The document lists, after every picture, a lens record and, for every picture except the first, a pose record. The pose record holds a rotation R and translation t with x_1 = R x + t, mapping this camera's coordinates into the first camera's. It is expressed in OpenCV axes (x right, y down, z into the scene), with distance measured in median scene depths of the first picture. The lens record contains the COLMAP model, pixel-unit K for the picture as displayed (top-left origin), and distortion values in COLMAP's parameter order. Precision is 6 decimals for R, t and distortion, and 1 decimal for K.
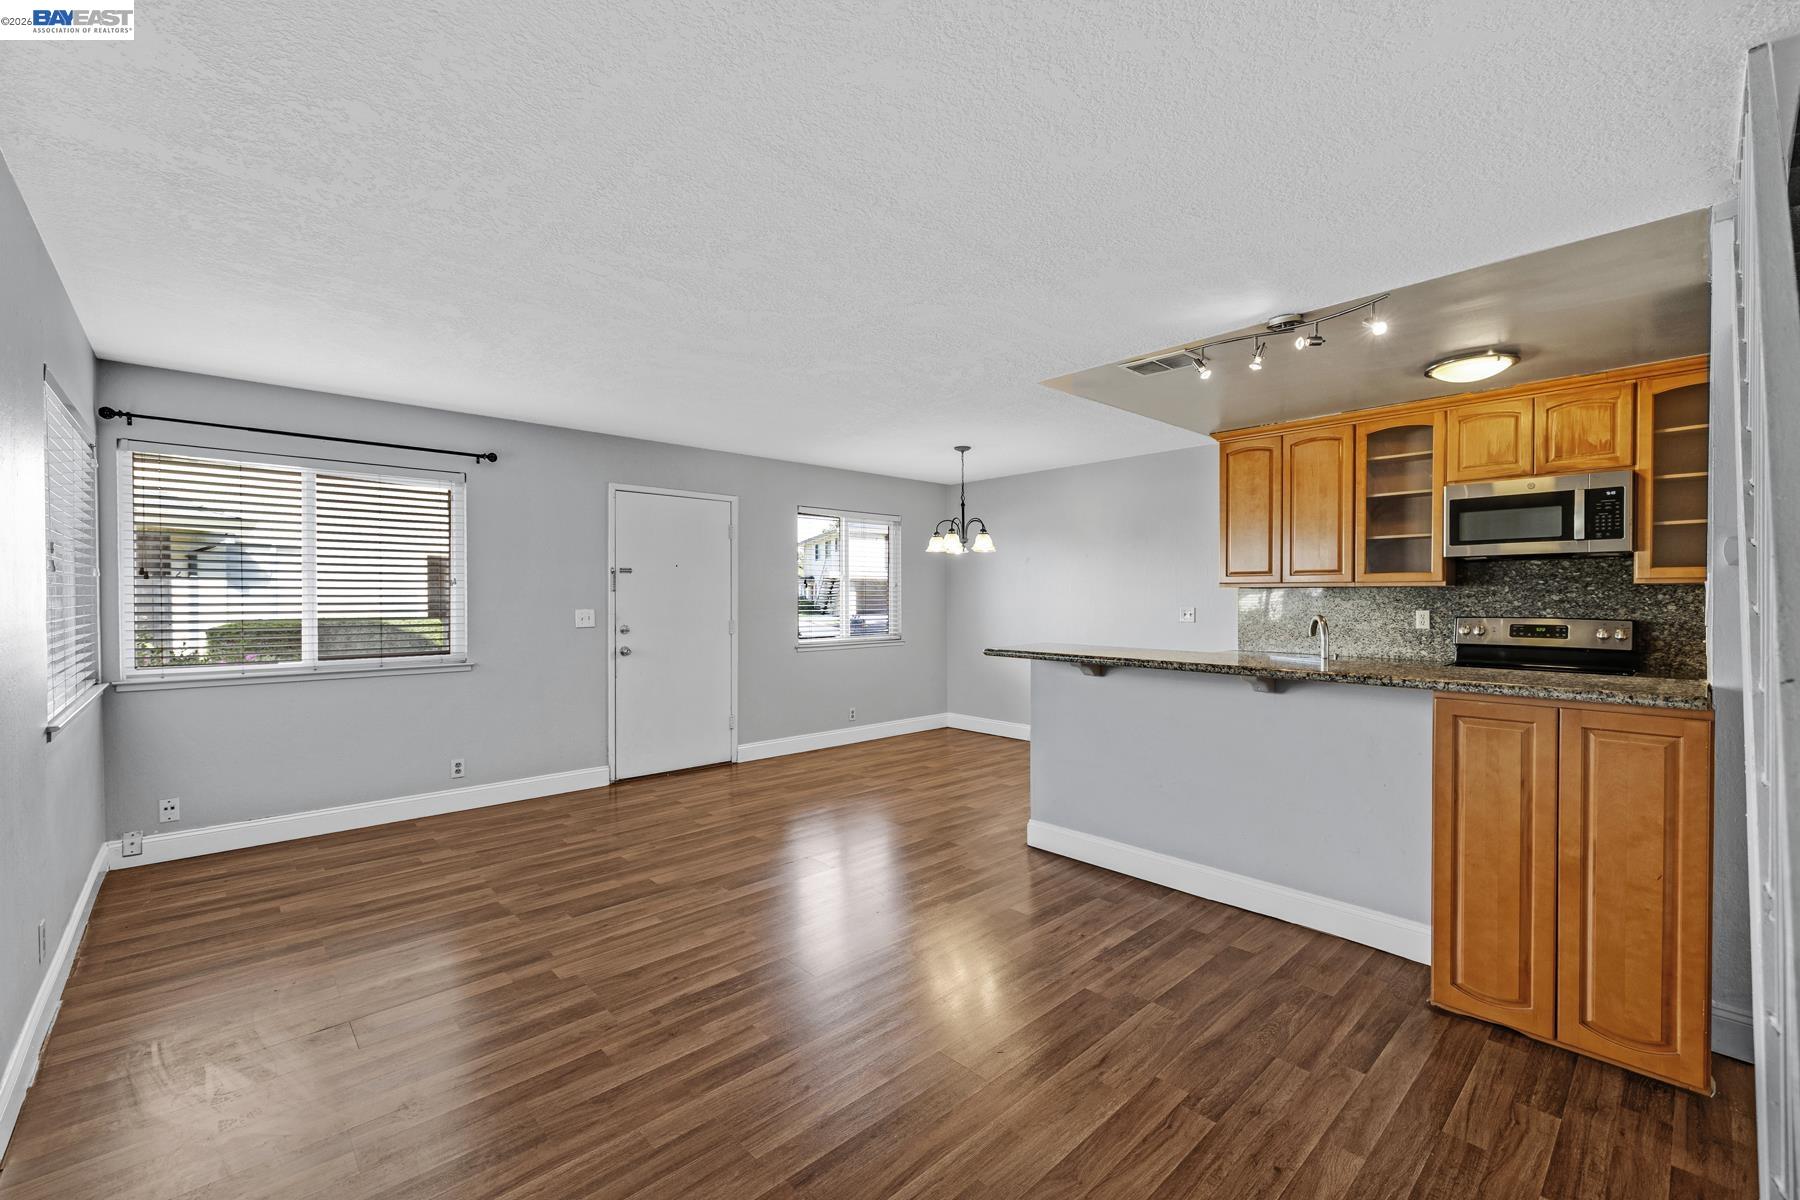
lens RADIAL K [[745.4, 0, 895.7], [0, 745.4, 602.2], [0, 0, 1]] dist [-0.001947, -0.000459]
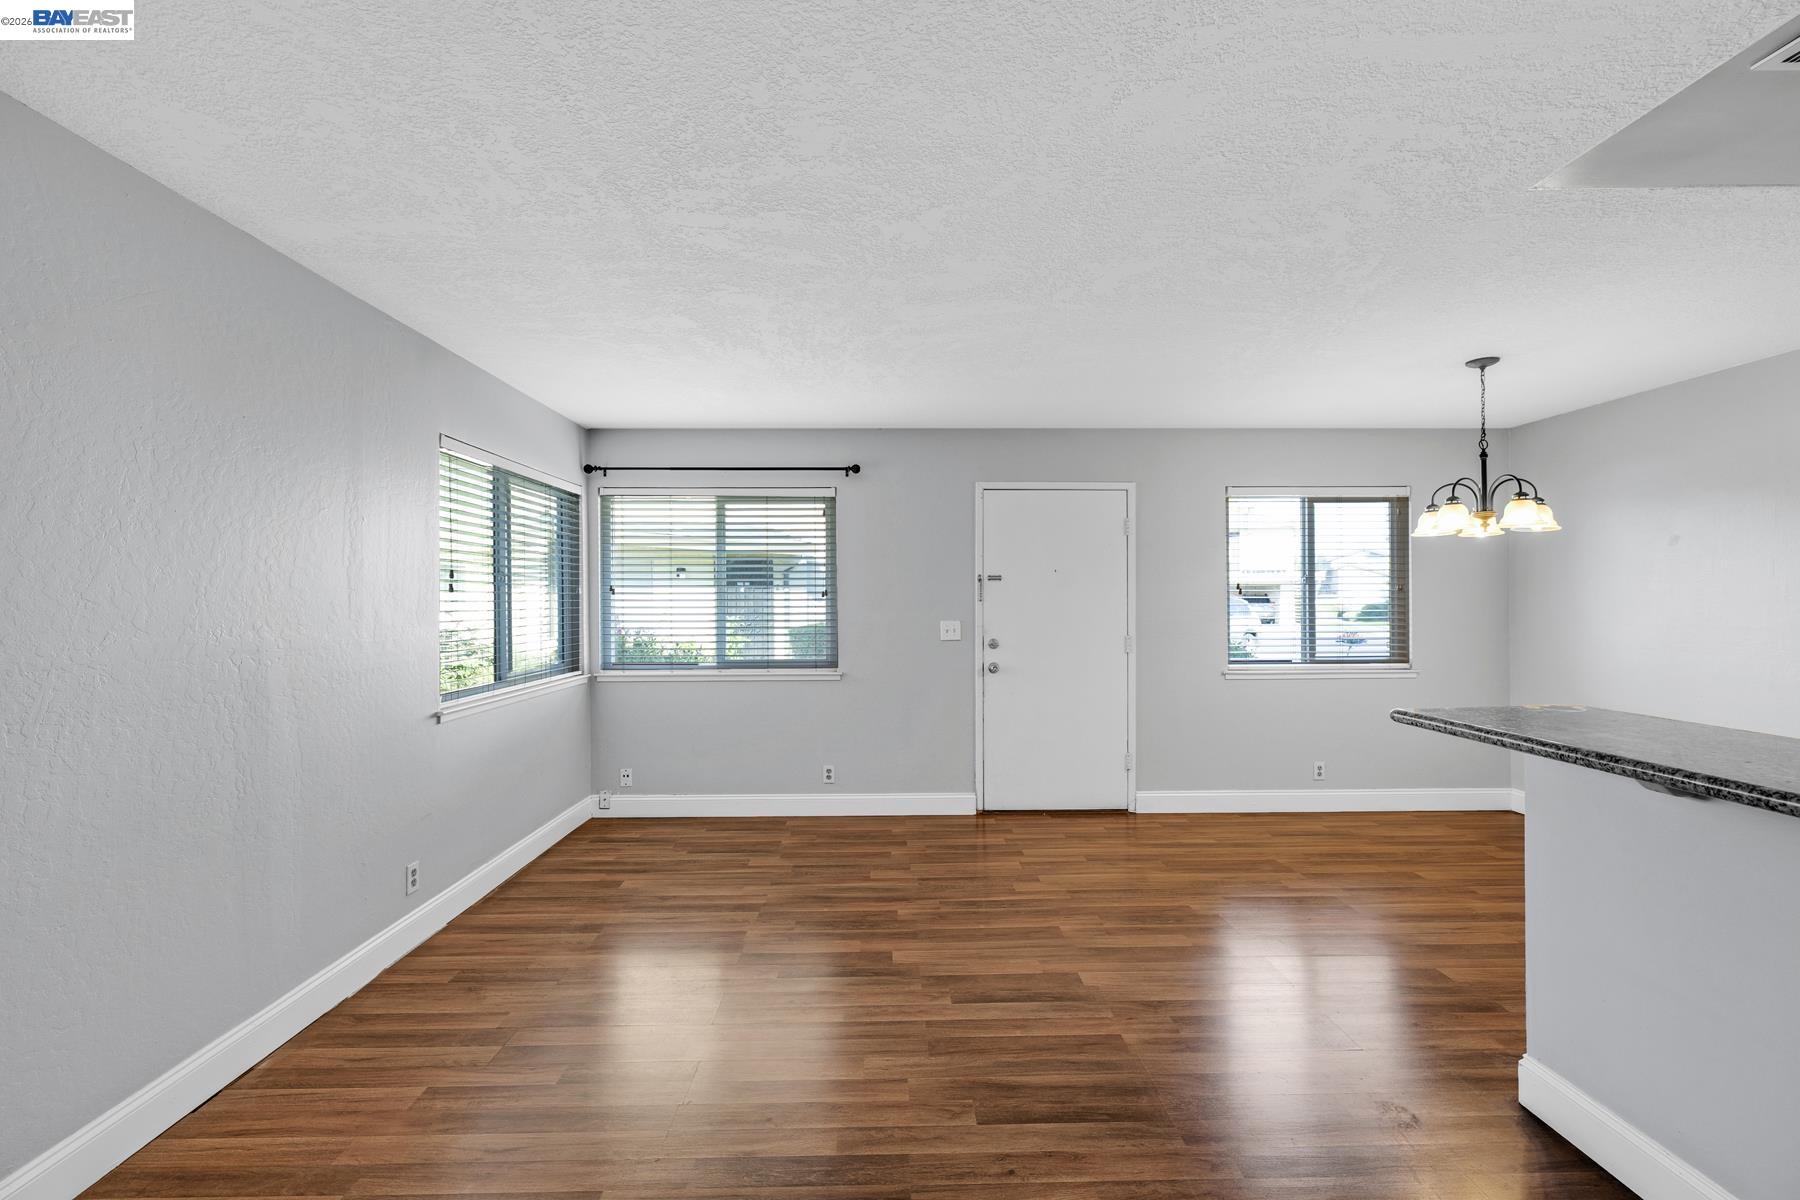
lens RADIAL K [[745.4, 0, 895.7], [0, 745.4, 602.2], [0, 0, 1]] dist [-0.001947, -0.000459]
pose [[0.746481, -0.003744, -0.665396, 0.175172], [-0.001809, 0.999969, -0.007656, -0.007636], [0.665404, 0.006918, 0.746452, 0.301748]]
